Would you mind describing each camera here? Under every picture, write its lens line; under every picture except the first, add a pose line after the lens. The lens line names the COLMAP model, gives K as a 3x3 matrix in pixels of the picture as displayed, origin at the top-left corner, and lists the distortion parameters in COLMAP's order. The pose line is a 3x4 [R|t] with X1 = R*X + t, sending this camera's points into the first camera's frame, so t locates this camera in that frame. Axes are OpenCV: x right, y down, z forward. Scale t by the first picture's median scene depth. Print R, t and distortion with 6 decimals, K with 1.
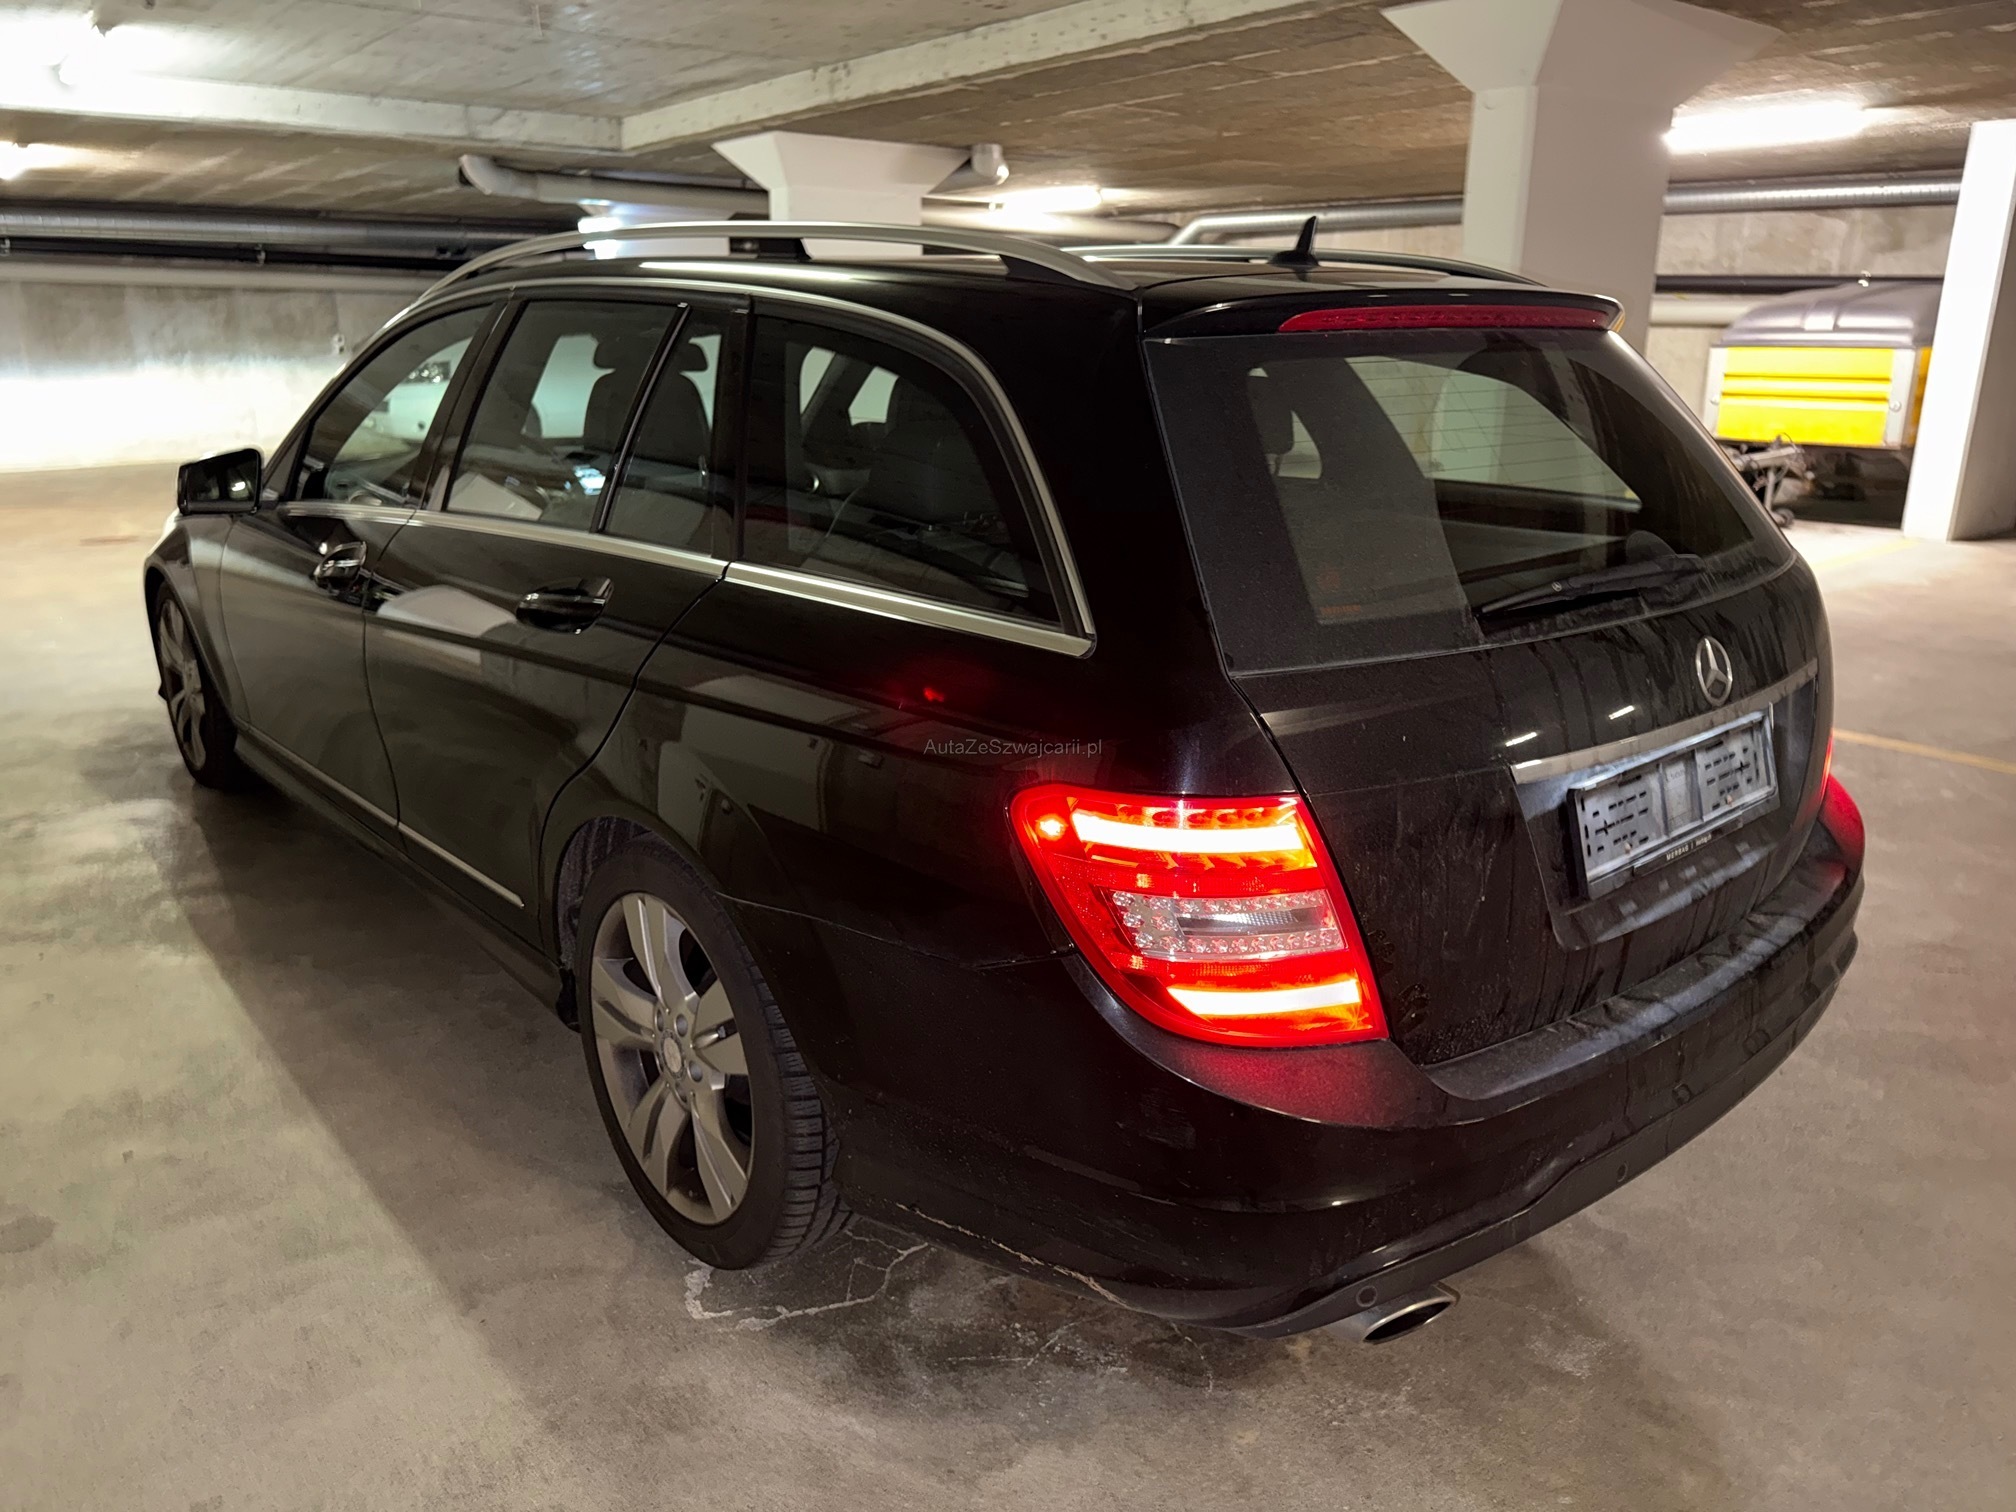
lens RADIAL K [[1471.2, 0, 1014.2], [0, 1471.2, 788.8], [0, 0, 1]] dist [0.061496, -0.089647]
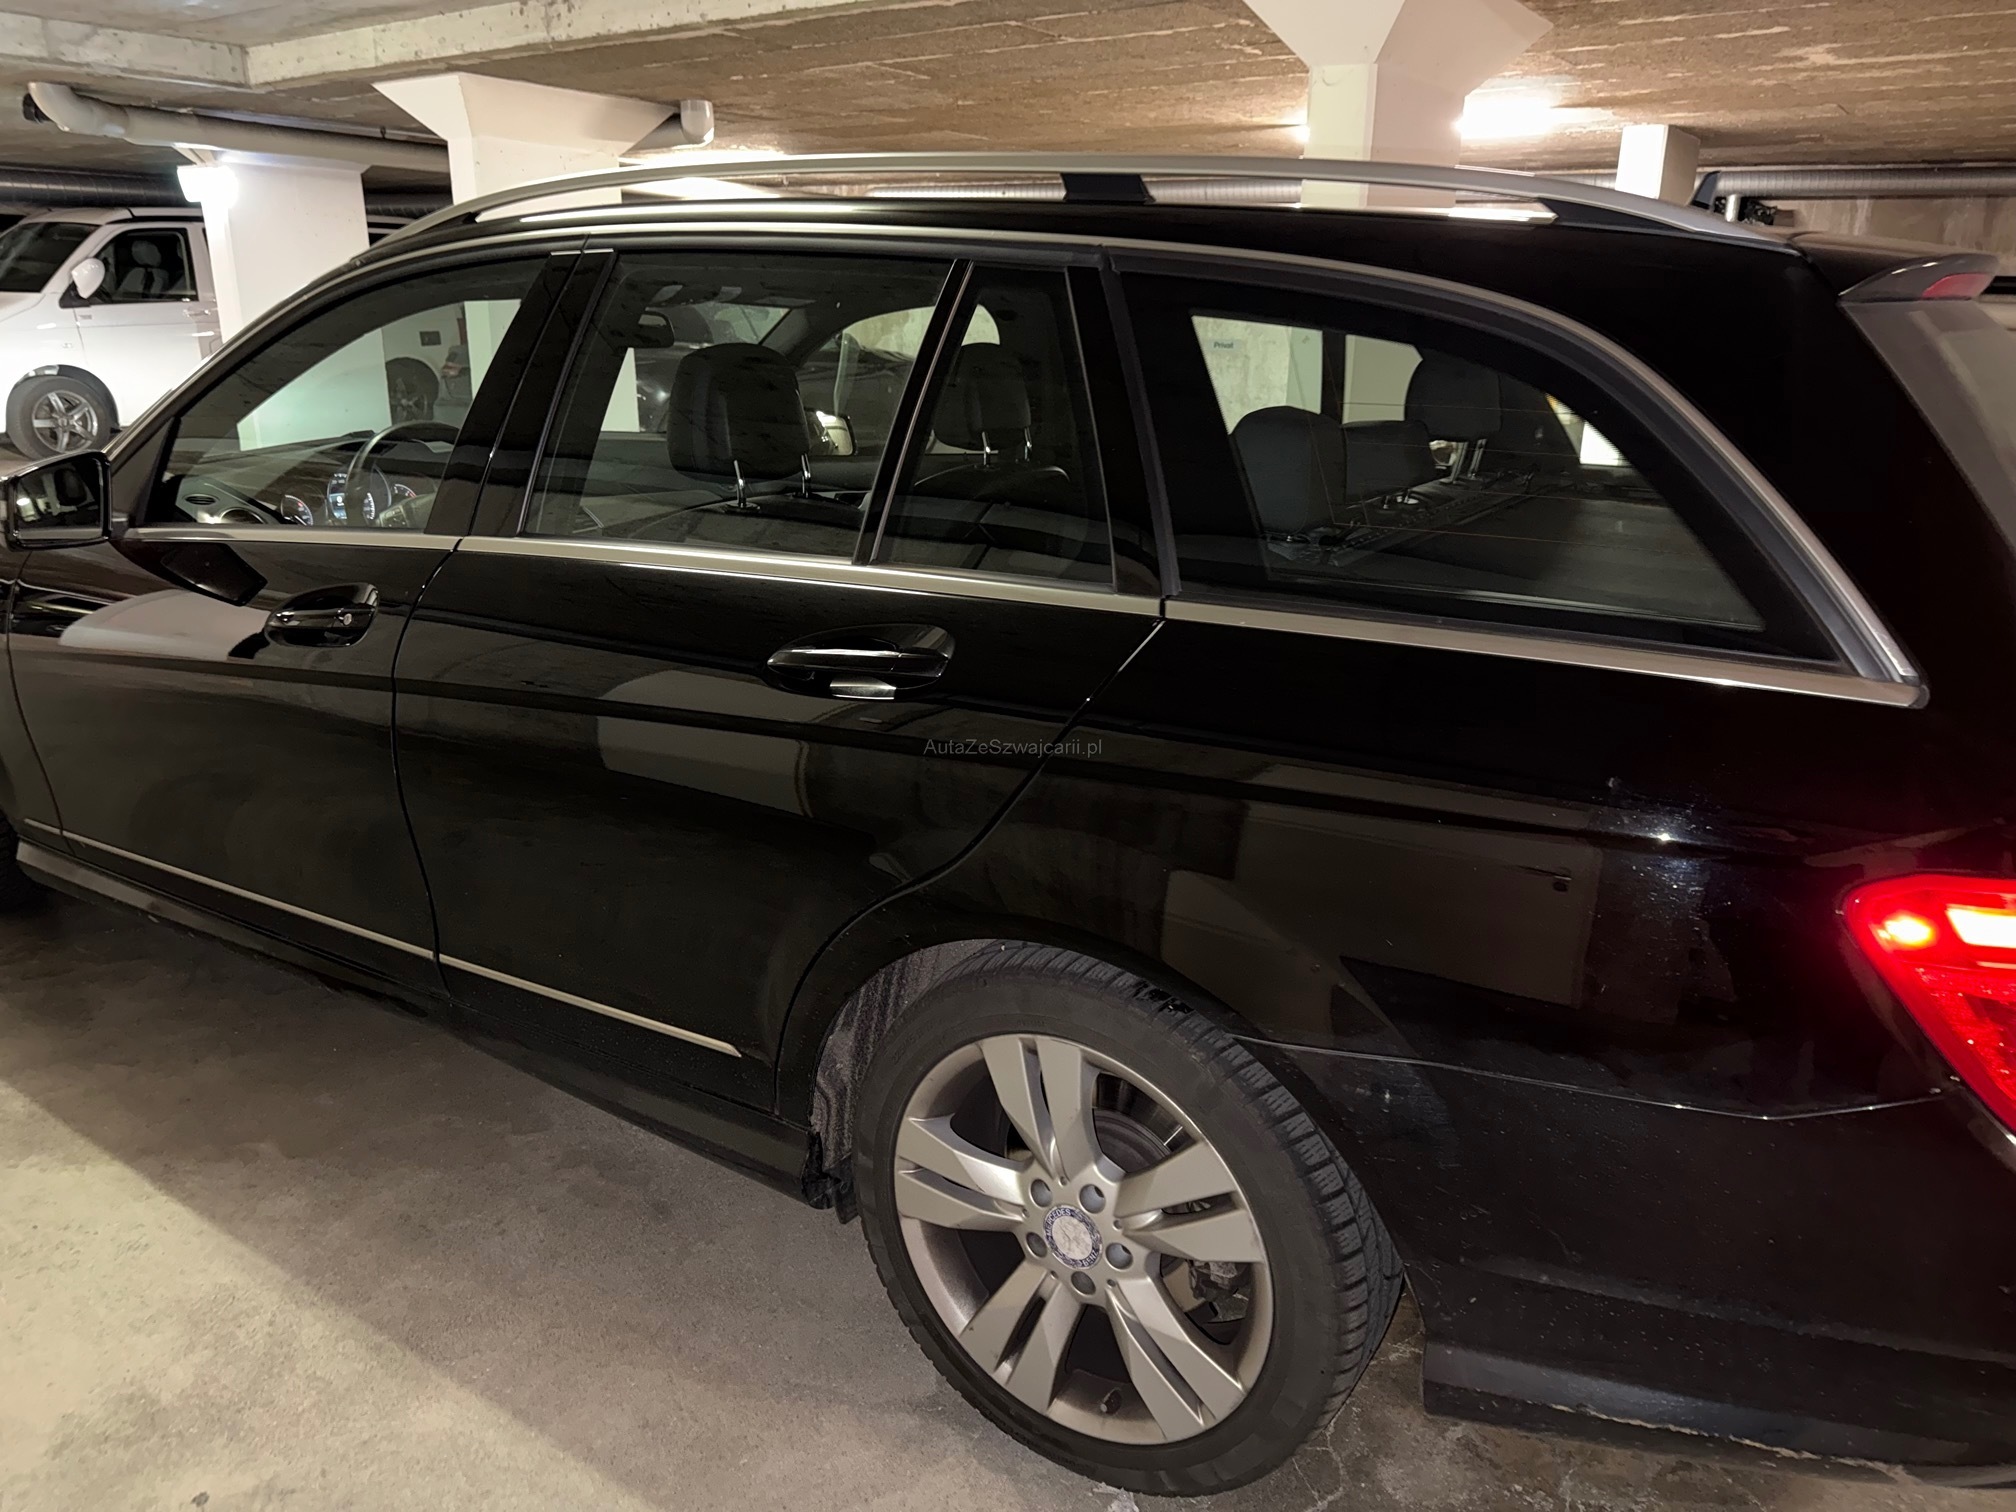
lens RADIAL K [[1437.2, 0, 1040.8], [0, 1437.2, 792.6], [0, 0, 1]] dist [0.036783, -0.025419]
pose [[0.953730, -0.088567, 0.287323, -0.144244], [0.082043, 0.996025, 0.034692, -0.025513], [-0.289253, -0.009514, 0.957205, 0.093267]]
